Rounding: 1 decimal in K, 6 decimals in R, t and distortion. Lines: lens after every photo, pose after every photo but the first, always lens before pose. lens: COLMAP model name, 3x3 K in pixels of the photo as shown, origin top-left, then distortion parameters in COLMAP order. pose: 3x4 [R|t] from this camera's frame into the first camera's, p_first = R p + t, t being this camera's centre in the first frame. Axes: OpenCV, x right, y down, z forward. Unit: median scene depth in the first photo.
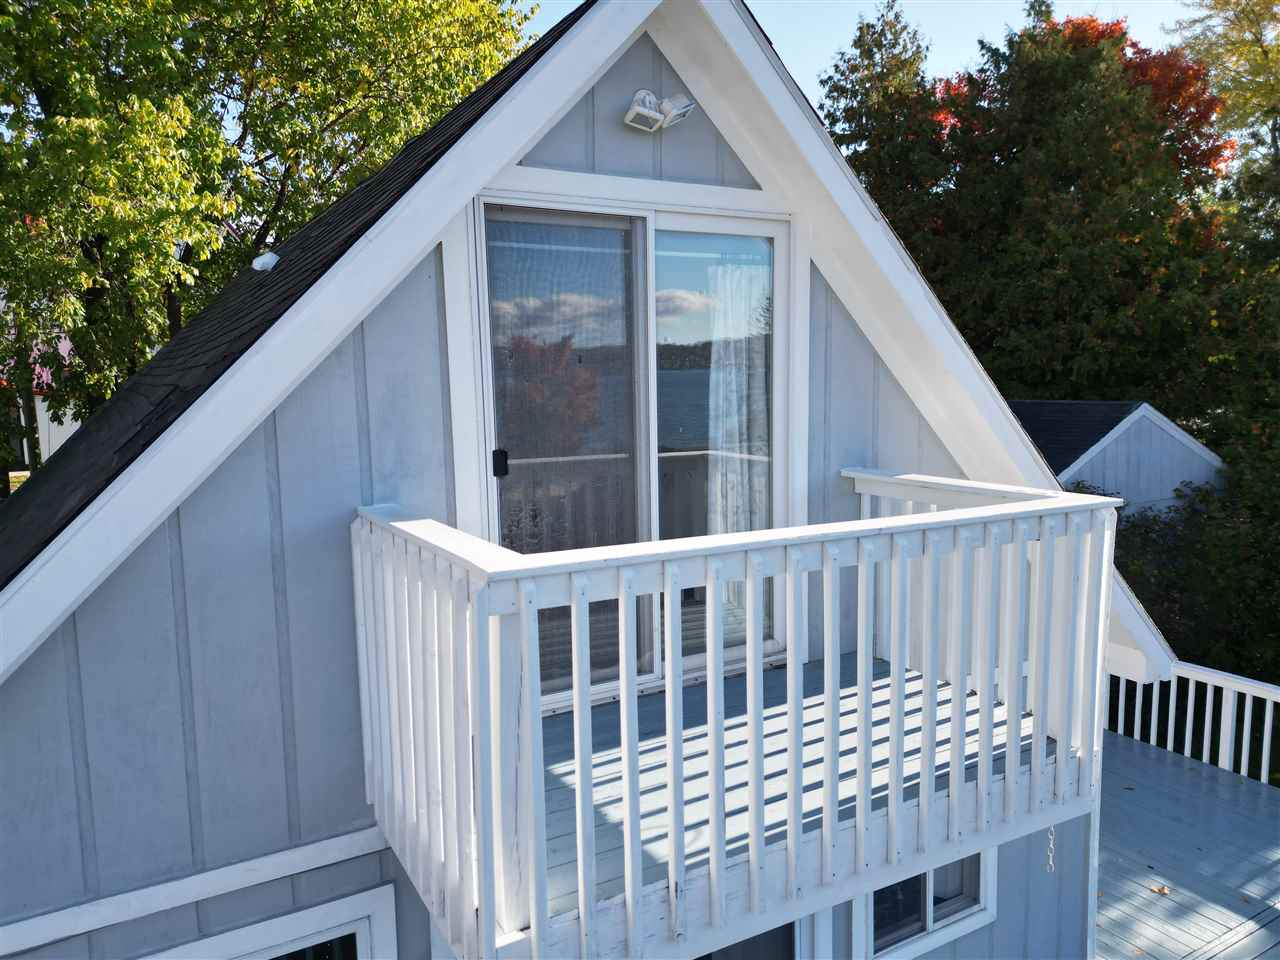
lens RADIAL K [[900.5, 0, 642.7], [0, 900.5, 480.4], [0, 0, 1]] dist [0.080583, -0.076425]
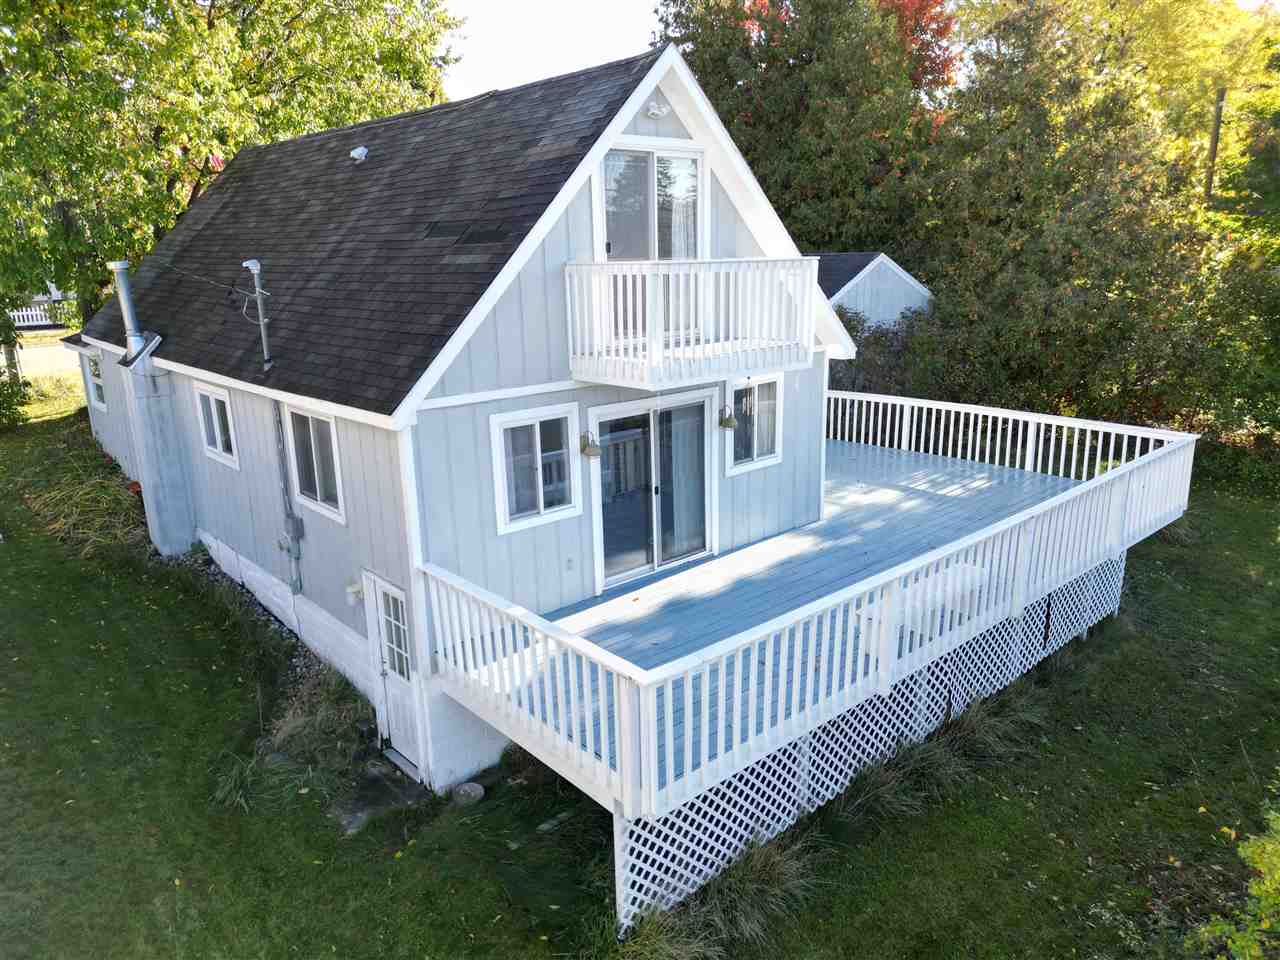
lens RADIAL K [[884.8, 0, 641.4], [0, 884.8, 484.5], [0, 0, 1]] dist [0.066196, -0.068592]
pose [[0.980136, -0.055141, 0.190506, -0.109165], [0.027869, 0.989334, 0.142973, 0.055024], [-0.196357, -0.134823, 0.971219, -0.308247]]
